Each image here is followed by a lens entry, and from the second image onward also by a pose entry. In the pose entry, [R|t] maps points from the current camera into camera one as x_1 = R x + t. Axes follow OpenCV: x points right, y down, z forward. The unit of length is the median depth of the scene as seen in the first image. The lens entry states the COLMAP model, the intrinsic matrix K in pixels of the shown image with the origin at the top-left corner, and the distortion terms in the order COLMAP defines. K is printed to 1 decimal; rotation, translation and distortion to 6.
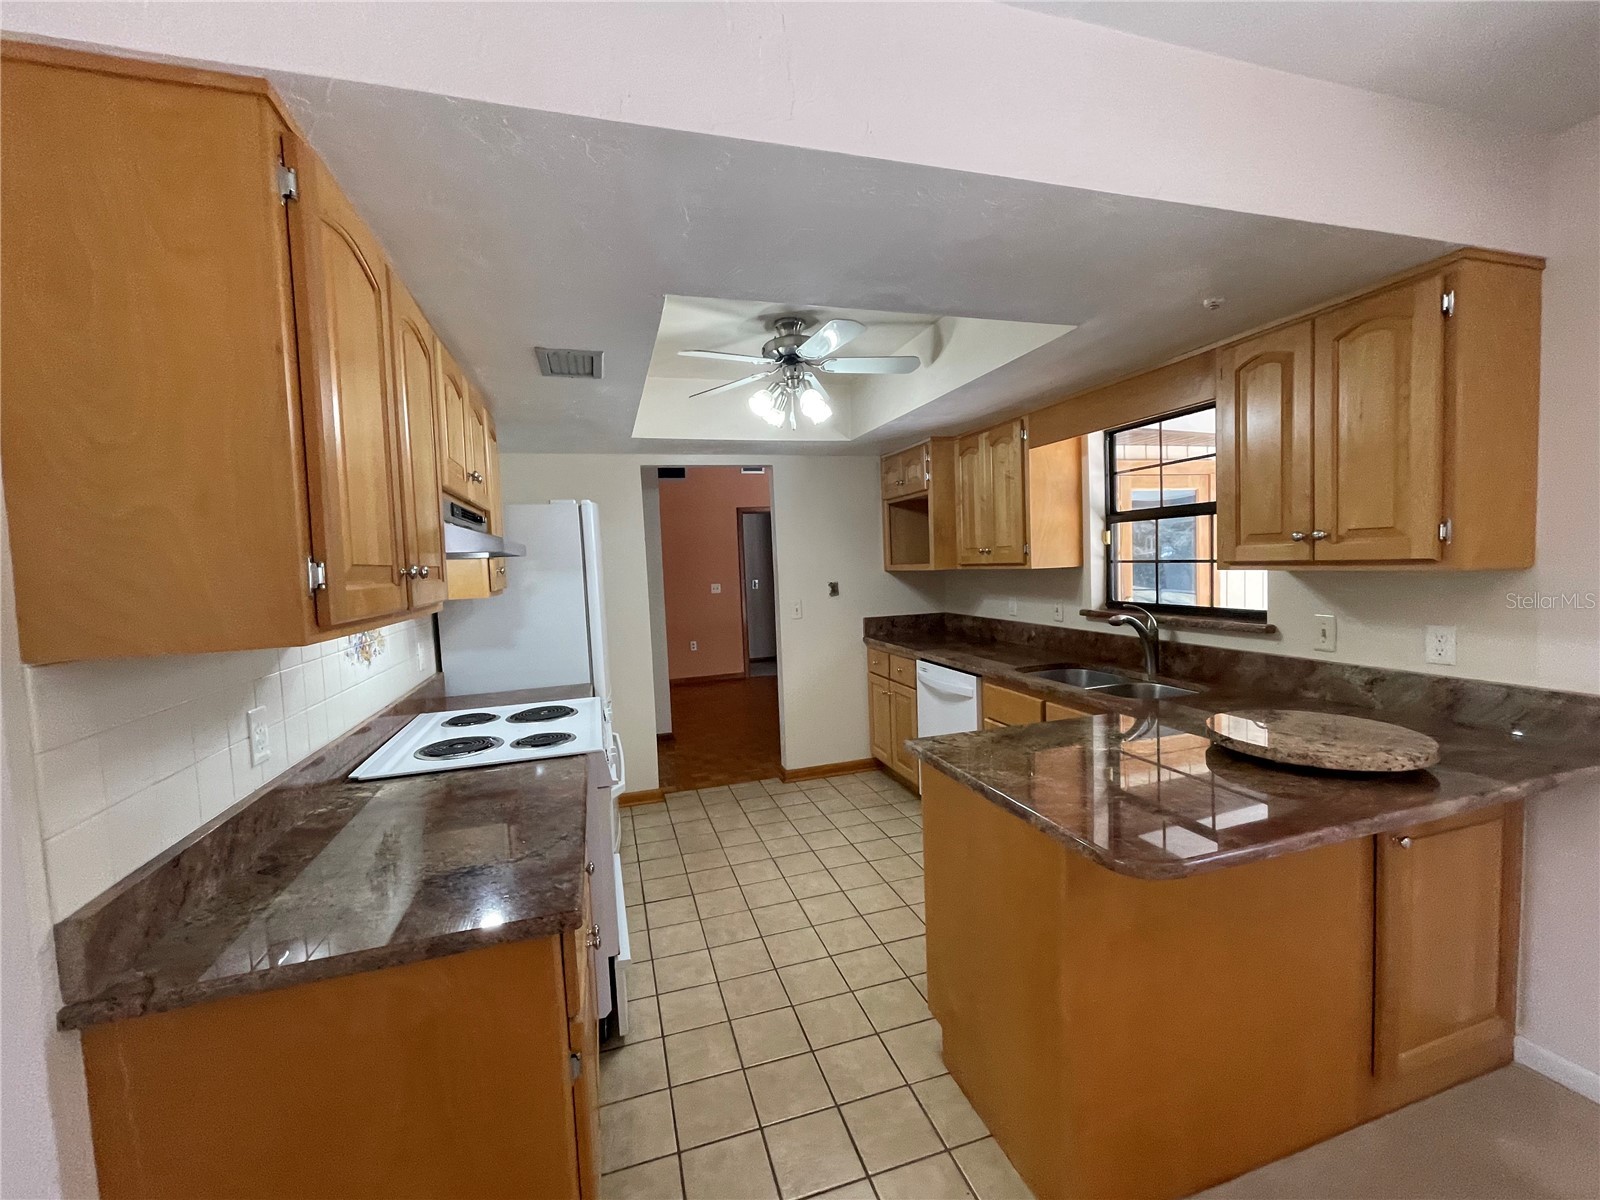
lens RADIAL K [[648.3, 0, 795.3], [0, 648.3, 597.5], [0, 0, 1]] dist [0.000234, 0.000048]
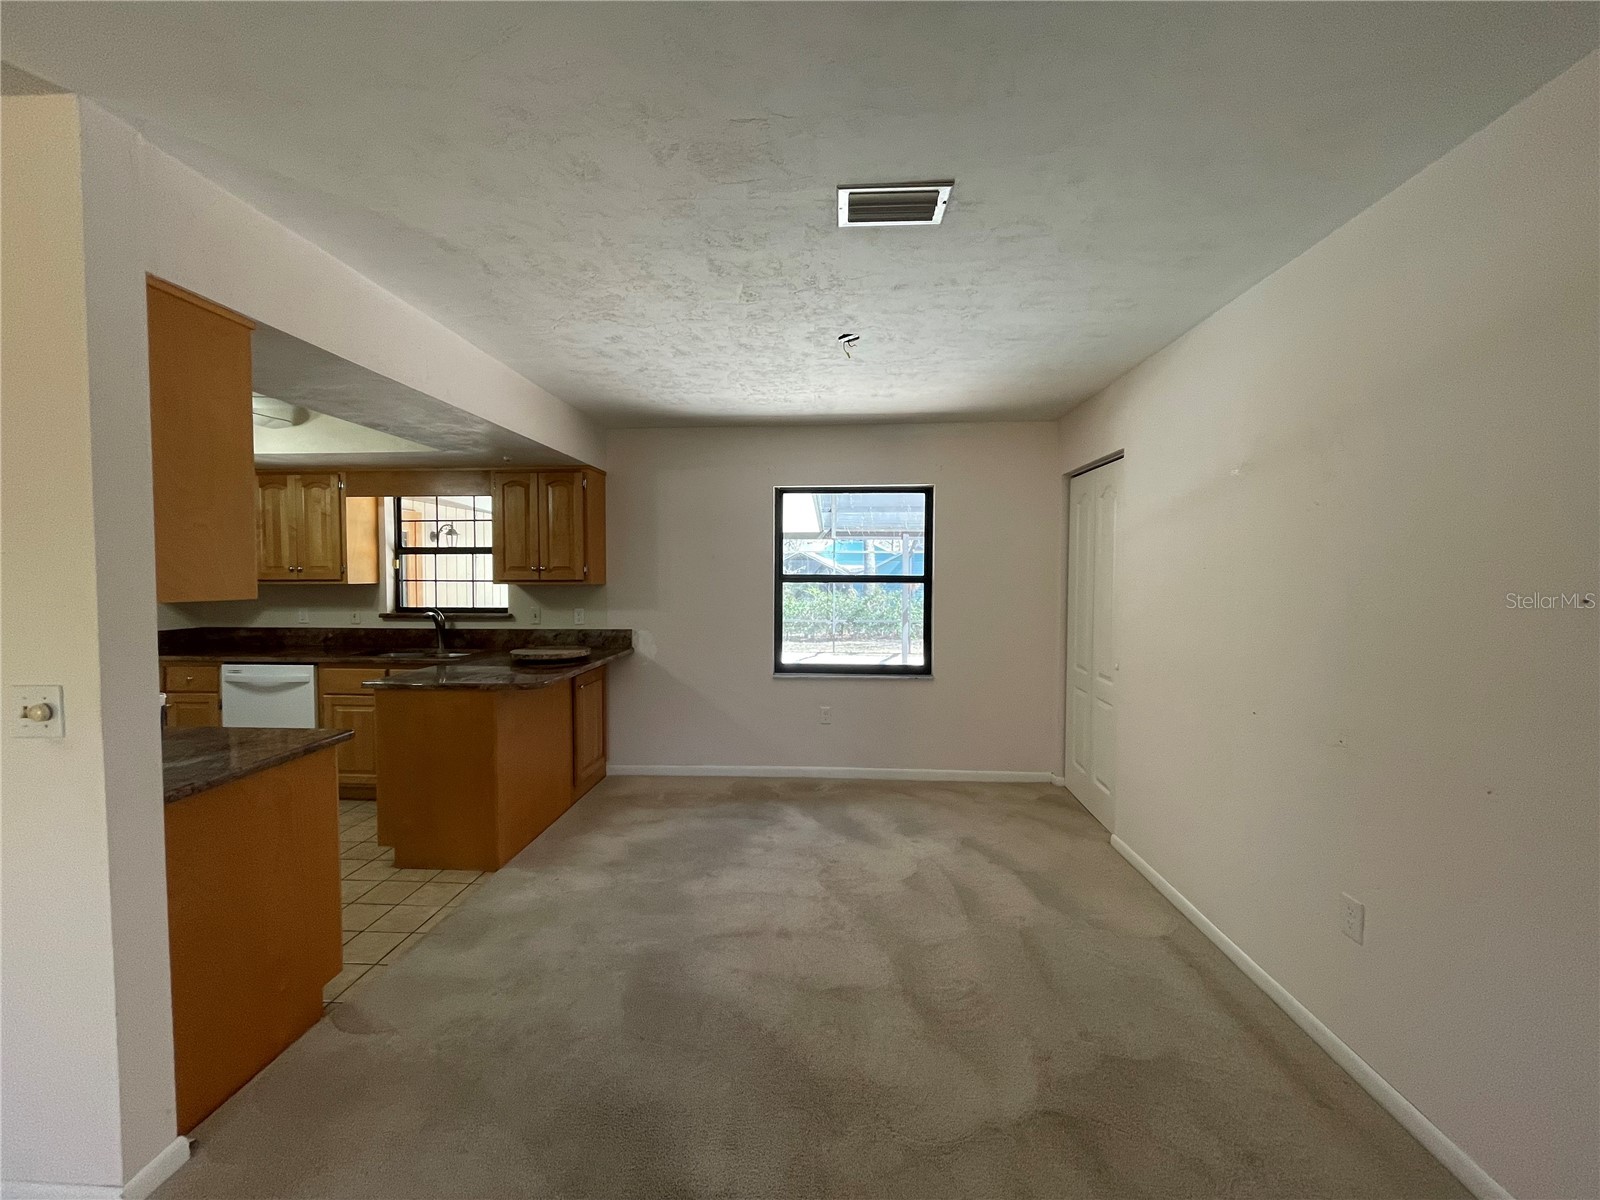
lens RADIAL K [[648.3, 0, 795.3], [0, 648.3, 597.5], [0, 0, 1]] dist [0.000234, 0.000048]
pose [[0.340315, 0.004173, 0.940302, -0.616531], [0.040996, 0.998973, -0.019271, 0.050553], [-0.939417, 0.045107, 0.339794, -0.356536]]
